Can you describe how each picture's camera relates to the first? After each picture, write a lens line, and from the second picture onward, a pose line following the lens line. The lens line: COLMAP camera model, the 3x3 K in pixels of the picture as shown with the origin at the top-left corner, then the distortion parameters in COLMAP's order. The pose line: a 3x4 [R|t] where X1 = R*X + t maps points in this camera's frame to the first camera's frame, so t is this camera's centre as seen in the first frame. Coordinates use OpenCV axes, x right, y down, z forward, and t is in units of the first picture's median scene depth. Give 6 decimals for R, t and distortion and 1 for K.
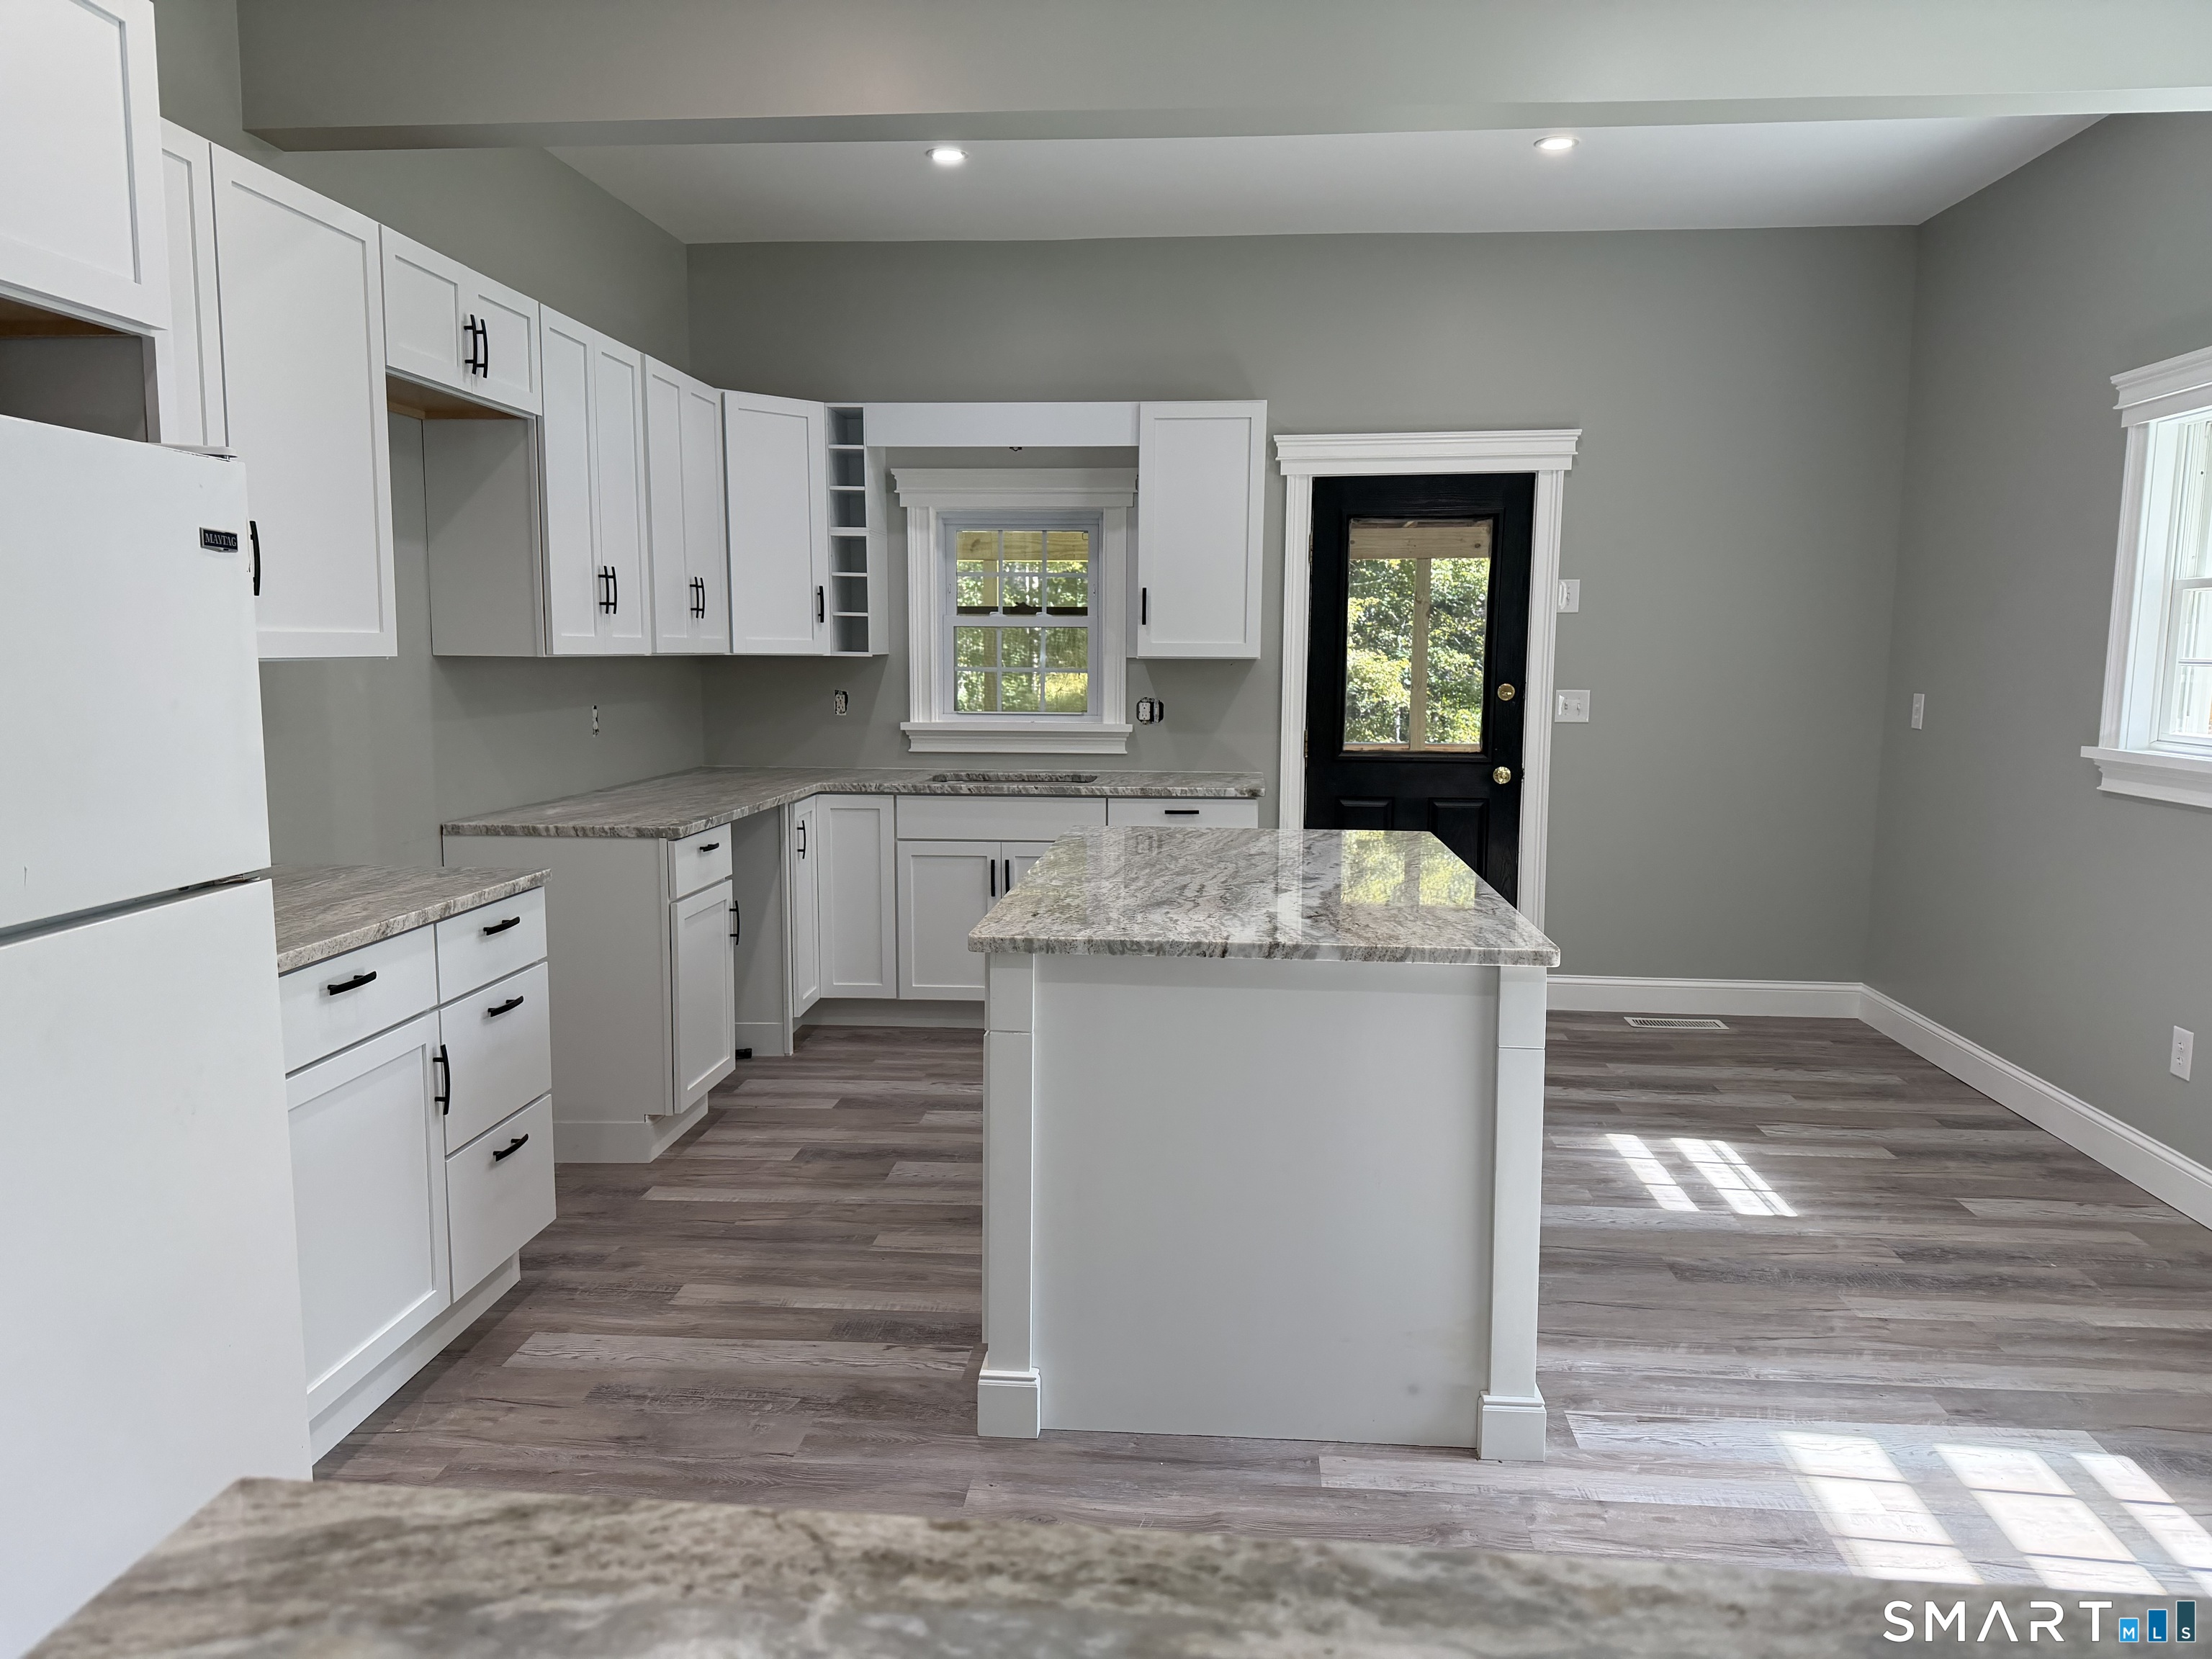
lens RADIAL K [[1539.1, 0, 1094.3], [0, 1539.1, 835.3], [0, 0, 1]] dist [0.166607, -0.245289]
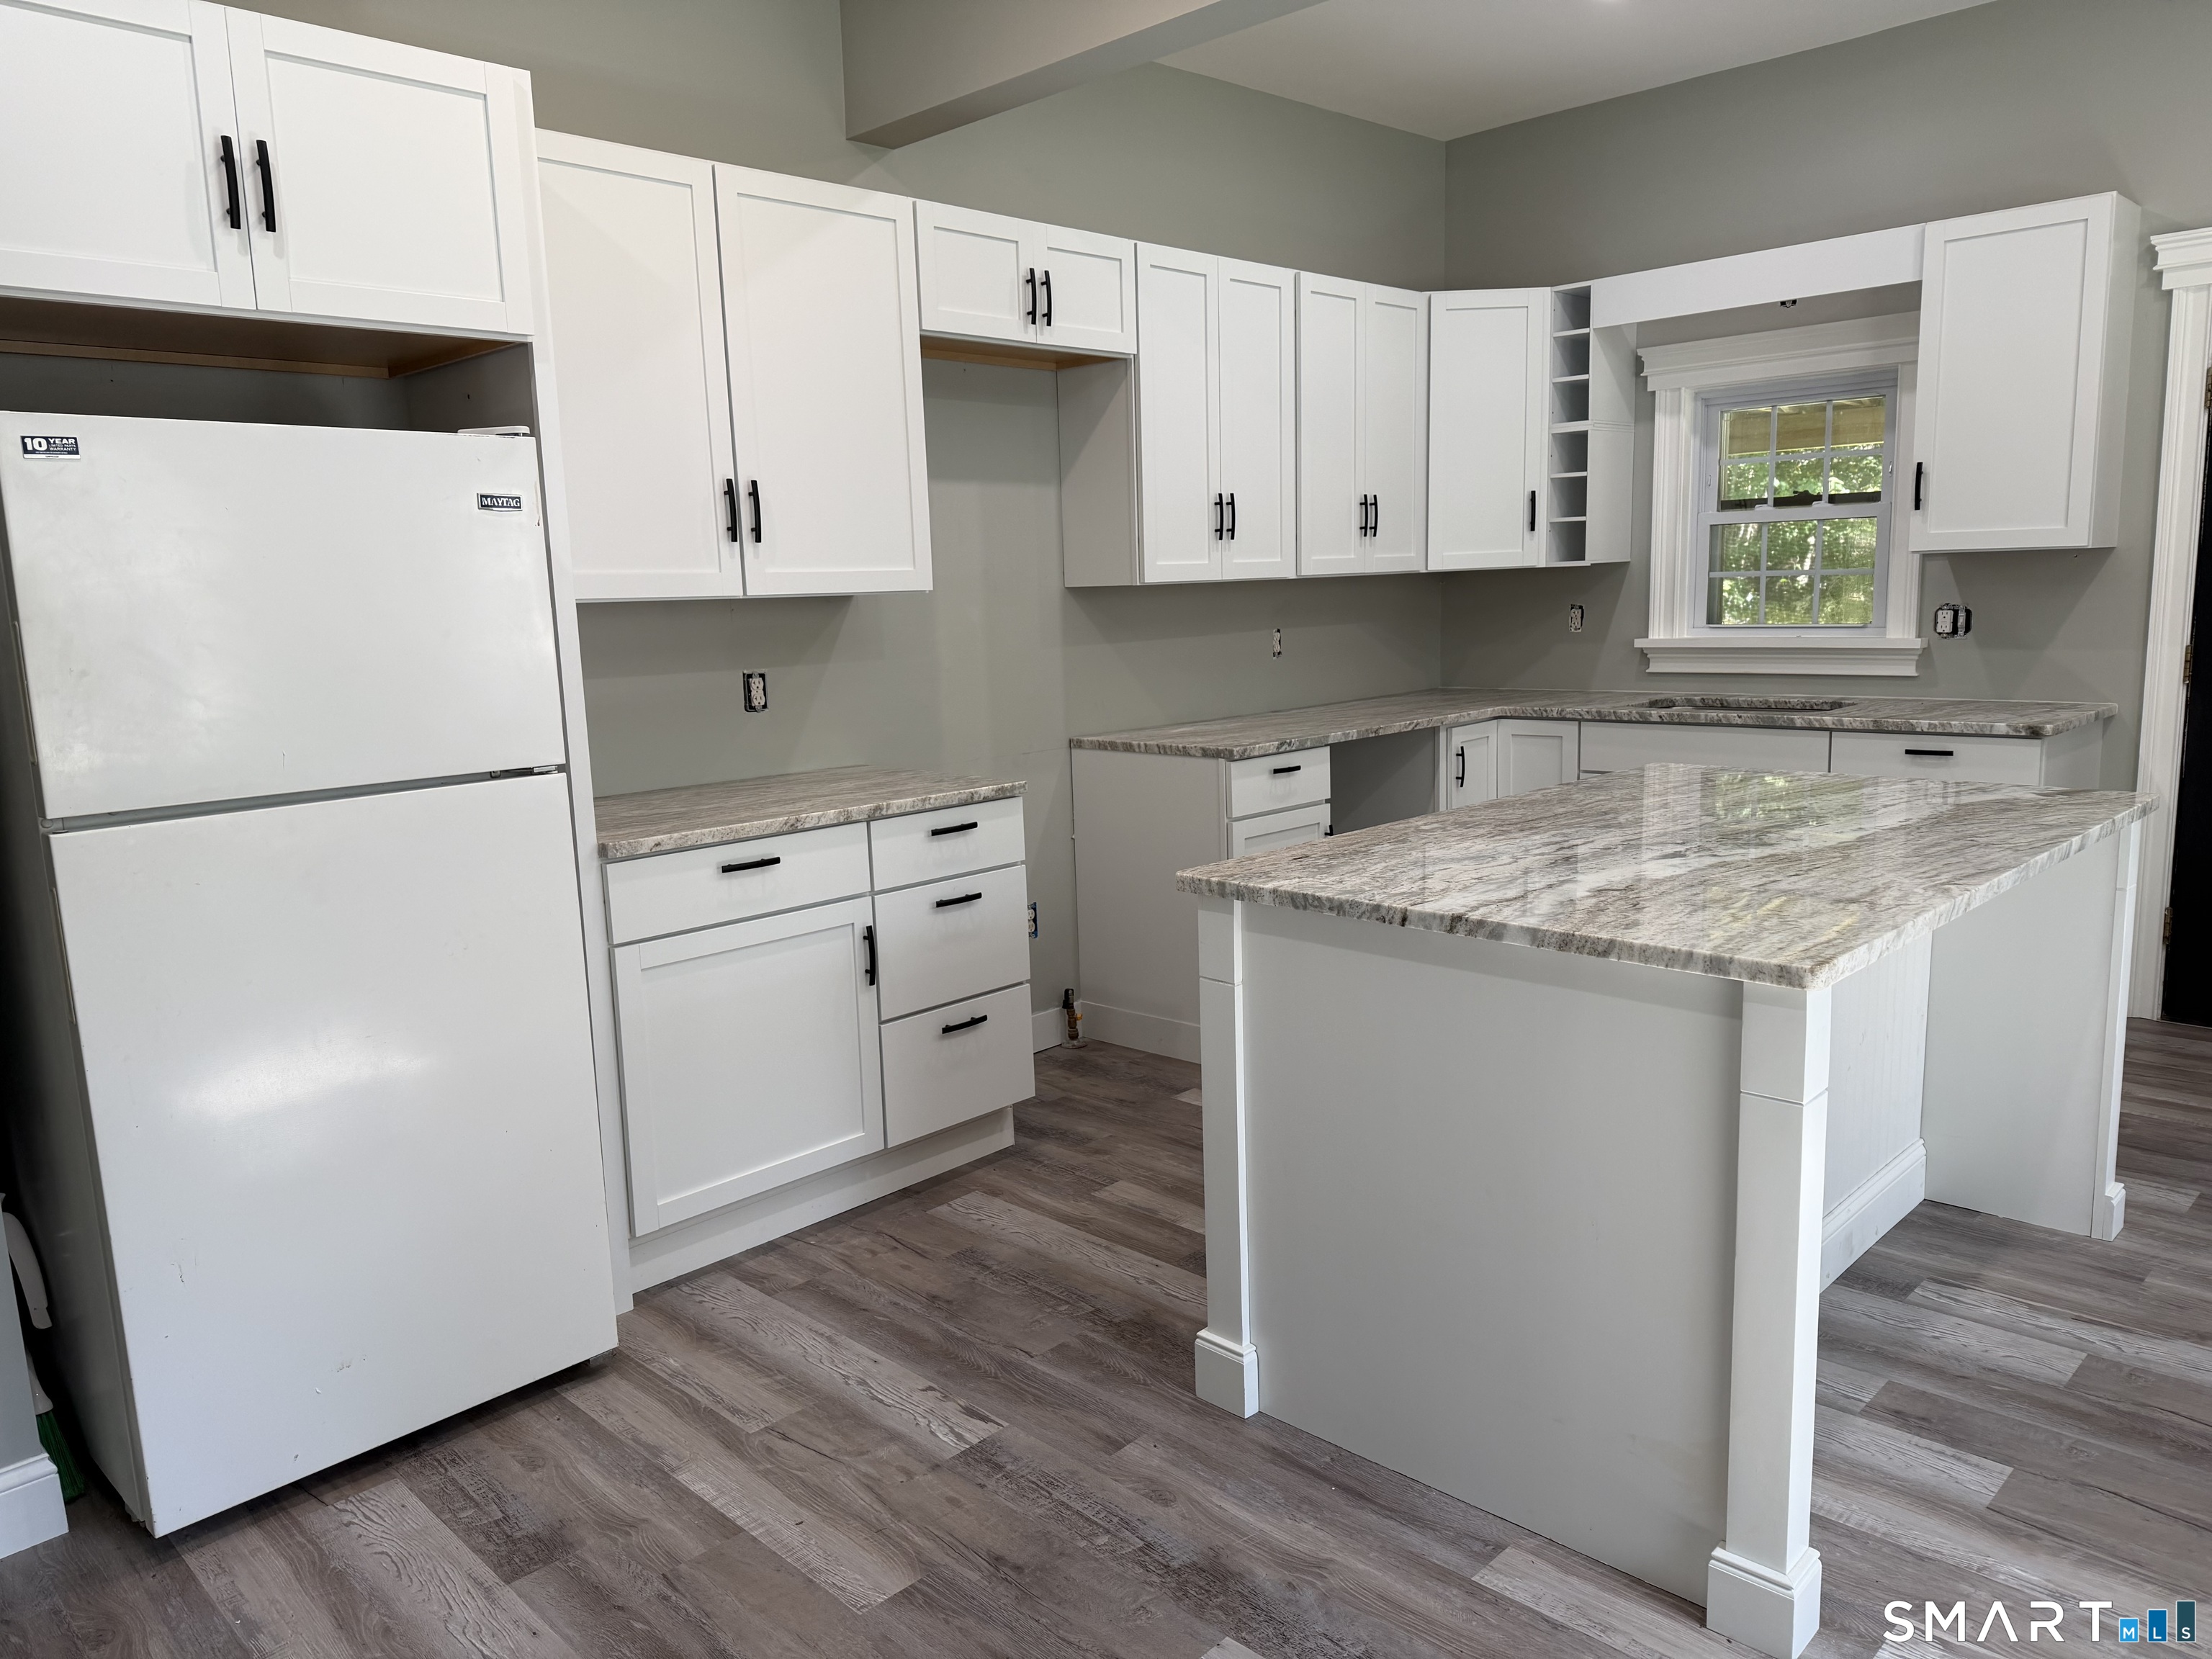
lens RADIAL K [[1539.1, 0, 1094.3], [0, 1539.1, 835.3], [0, 0, 1]] dist [0.166607, -0.245289]
pose [[0.774442, 0.073980, -0.628305, 0.301484], [-0.041254, 0.996931, 0.066535, -0.011817], [0.631299, -0.025607, 0.775117, 0.155182]]
